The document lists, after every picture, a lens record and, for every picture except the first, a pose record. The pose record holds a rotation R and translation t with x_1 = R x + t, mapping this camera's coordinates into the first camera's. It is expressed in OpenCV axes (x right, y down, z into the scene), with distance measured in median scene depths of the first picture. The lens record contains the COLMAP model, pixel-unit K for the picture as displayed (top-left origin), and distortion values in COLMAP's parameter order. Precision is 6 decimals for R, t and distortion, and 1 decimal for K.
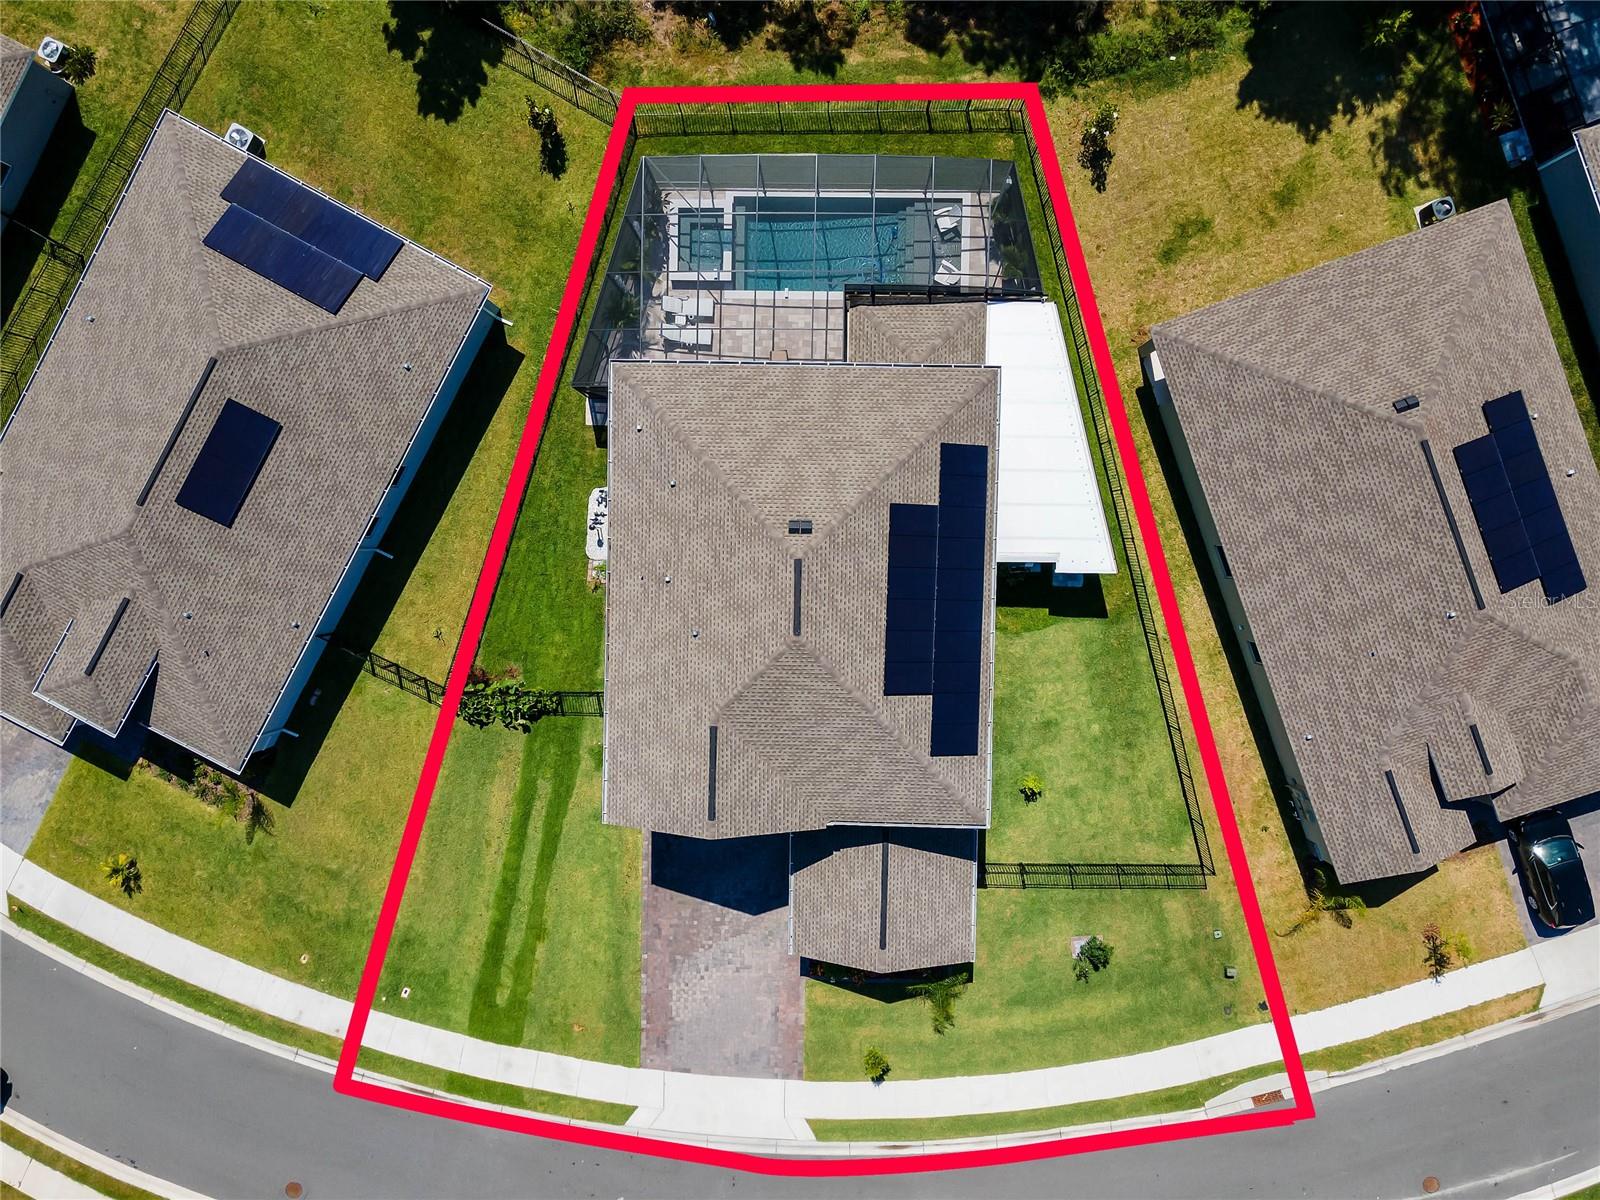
lens RADIAL K [[1163.5, 0, 791.1], [0, 1163.5, 611.2], [0, 0, 1]] dist [0.032724, 0.009195]
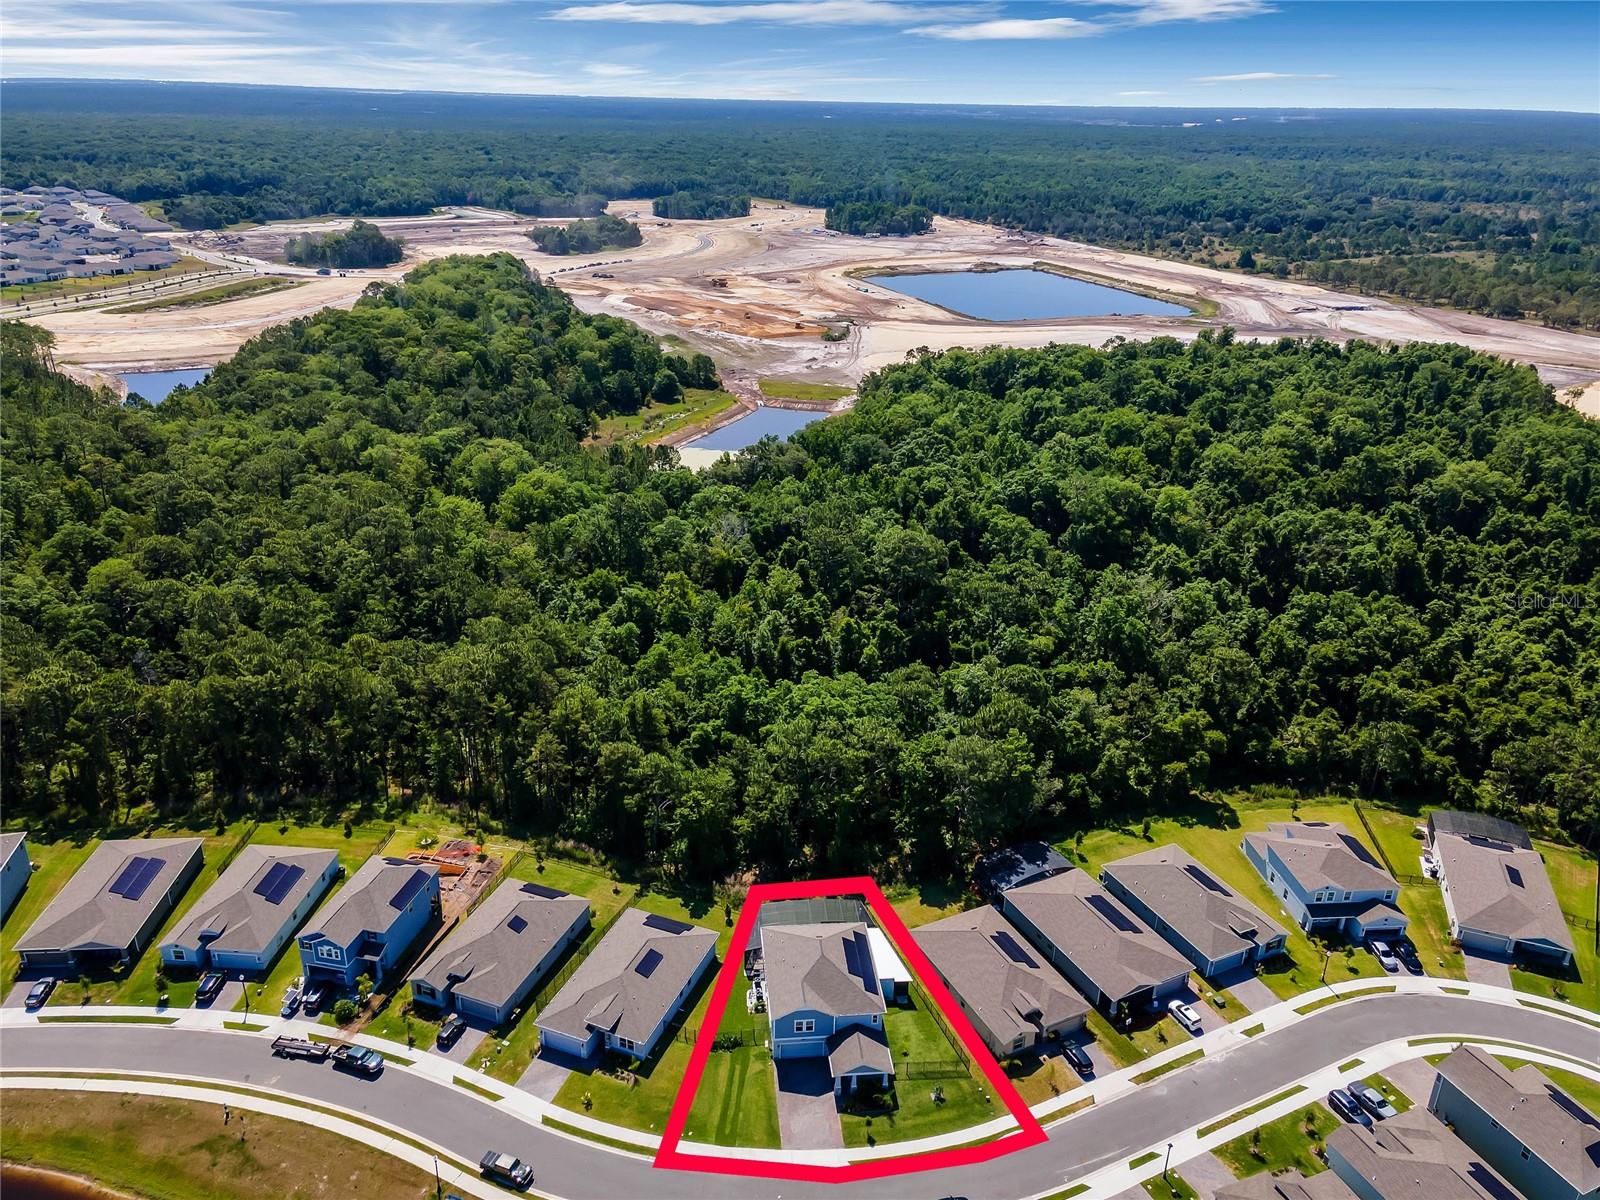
lens RADIAL K [[1165.3, 0, 785.5], [0, 1165.3, 602.9], [0, 0, 1]] dist [0.012370, 0.002080]
pose [[0.992943, -0.003694, 0.118539, -0.429590], [0.111483, 0.370011, -0.922314, 2.365585], [-0.040454, 0.929020, 0.367812, -1.101270]]
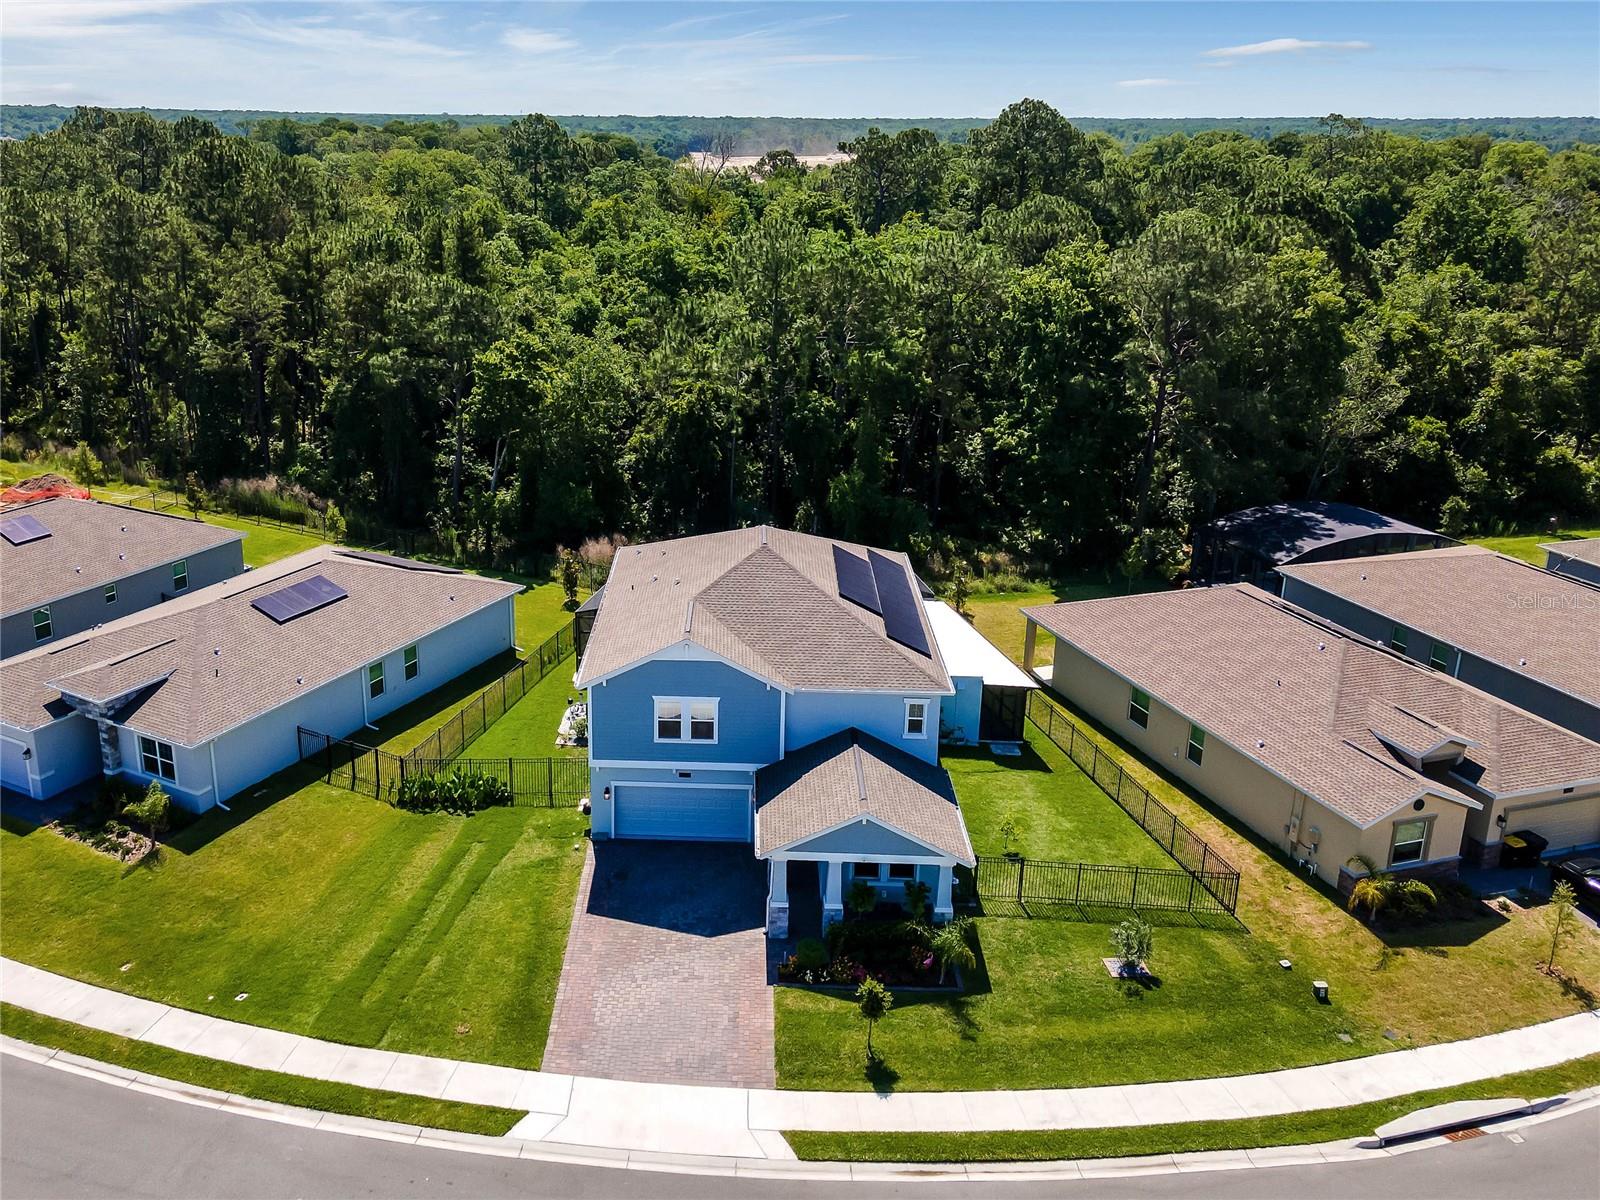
lens RADIAL K [[1343.2, 0, 691.3], [0, 1343.2, 527.9], [0, 0, 1]] dist [0.022487, 0.036780]
pose [[0.998944, 0.043978, -0.013317, -0.043036], [-0.024244, 0.258240, -0.965777, 1.092246], [-0.039034, 0.965079, 0.259033, 0.479460]]
